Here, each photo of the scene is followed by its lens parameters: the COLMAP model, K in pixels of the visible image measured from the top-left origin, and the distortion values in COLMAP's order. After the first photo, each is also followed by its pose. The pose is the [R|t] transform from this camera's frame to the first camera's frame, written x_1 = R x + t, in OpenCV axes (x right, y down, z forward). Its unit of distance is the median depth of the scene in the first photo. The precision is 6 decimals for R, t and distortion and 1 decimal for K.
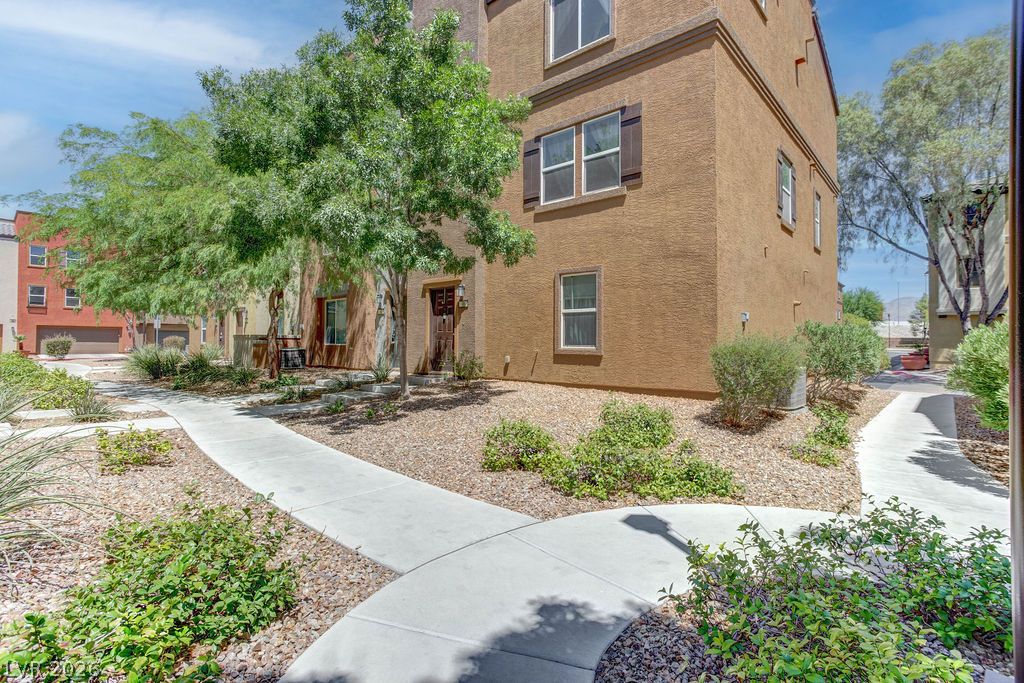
lens RADIAL K [[493.7, 0, 516.4], [0, 493.7, 336.9], [0, 0, 1]] dist [-0.049034, 0.028525]
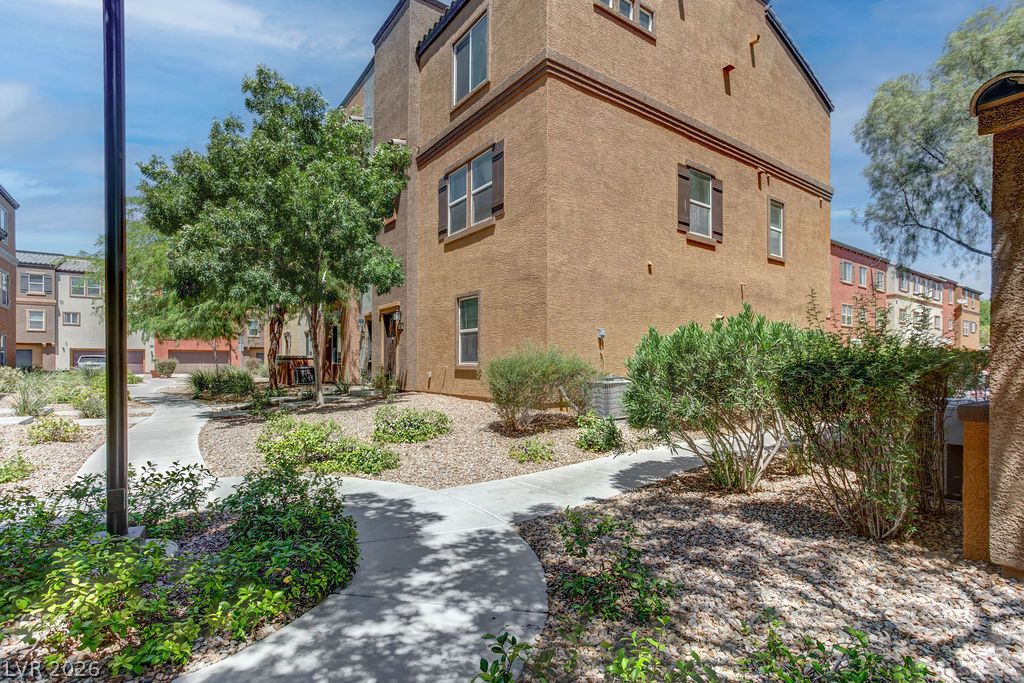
lens RADIAL K [[502.5, 0, 518.5], [0, 502.5, 366.3], [0, 0, 1]] dist [-0.047732, 0.031403]
pose [[0.976905, -0.004763, -0.213620, 0.401520], [0.008423, 0.999833, 0.016224, 0.008643], [0.213507, -0.017649, 0.976782, -0.072551]]
